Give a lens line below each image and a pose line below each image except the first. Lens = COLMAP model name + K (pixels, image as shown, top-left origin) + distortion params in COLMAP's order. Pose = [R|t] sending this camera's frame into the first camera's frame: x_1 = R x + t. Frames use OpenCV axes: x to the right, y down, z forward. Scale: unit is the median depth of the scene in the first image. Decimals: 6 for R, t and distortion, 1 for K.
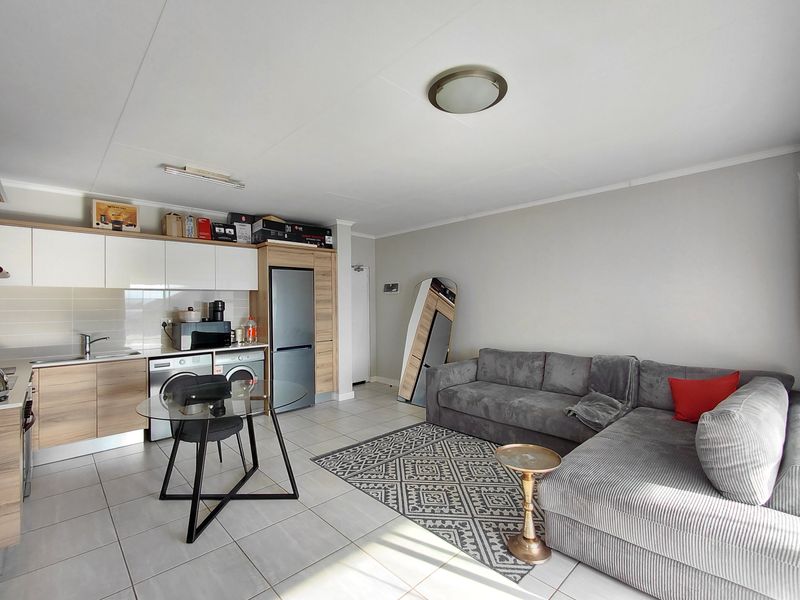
lens RADIAL K [[367.8, 0, 400.0], [0, 367.8, 300.0], [0, 0, 1]] dist [-0.000832, -0.000228]
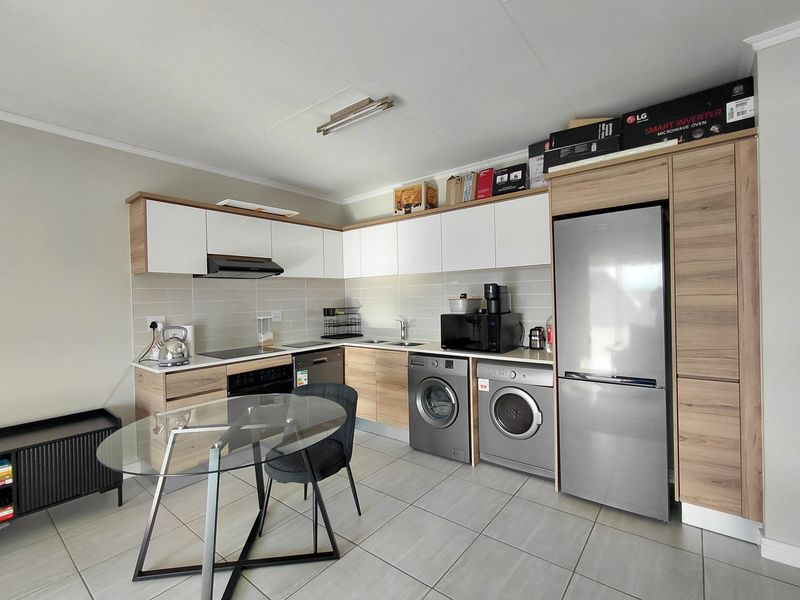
lens RADIAL K [[370.7, 0, 400.0], [0, 370.7, 300.0], [0, 0, 1]] dist [-0.000619, 0.000385]
pose [[0.131131, 0.015325, -0.991247, 0.166348], [0.029110, 0.999390, 0.019301, 0.013470], [0.990938, -0.031387, 0.130605, 0.746462]]
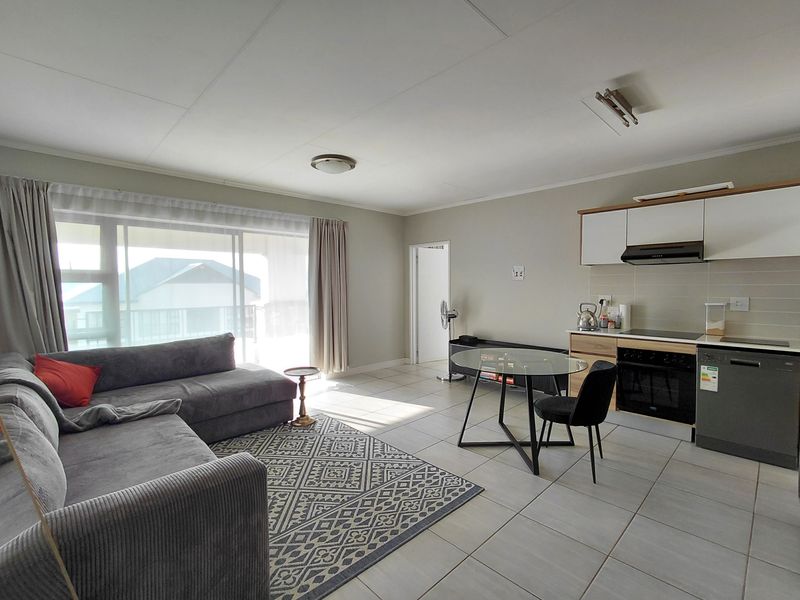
lens RADIAL K [[370.7, 0, 400.0], [0, 370.7, 300.0], [0, 0, 1]] dist [-0.000619, 0.000385]
pose [[-0.999881, 0.015144, -0.002850, -0.058571], [0.015045, 0.999374, 0.032015, 0.017459], [0.003333, 0.031969, -0.999483, 1.326140]]
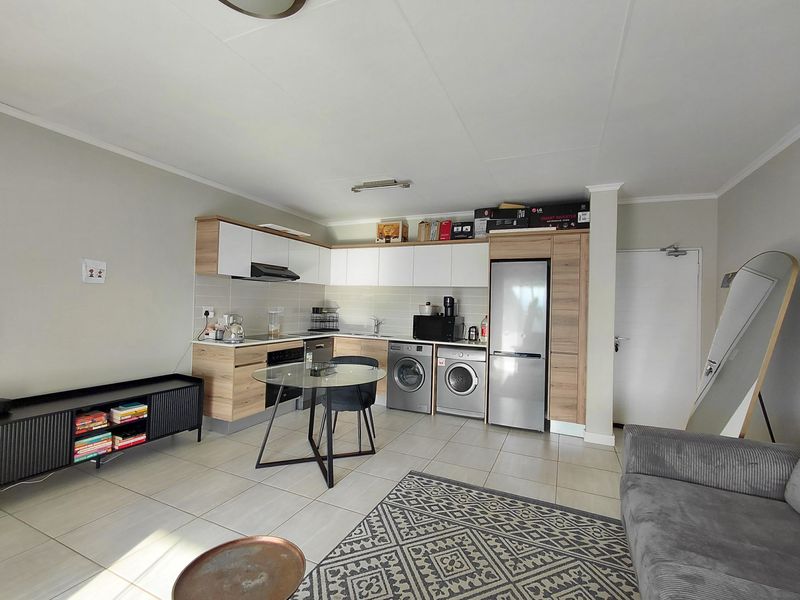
lens RADIAL K [[370.7, 0, 400.0], [0, 370.7, 300.0], [0, 0, 1]] dist [-0.000619, 0.000385]
pose [[0.373918, 0.011865, -0.927386, 0.438970], [-0.027286, 0.999626, 0.001787, 0.013130], [0.927060, 0.024637, 0.374102, 0.478931]]
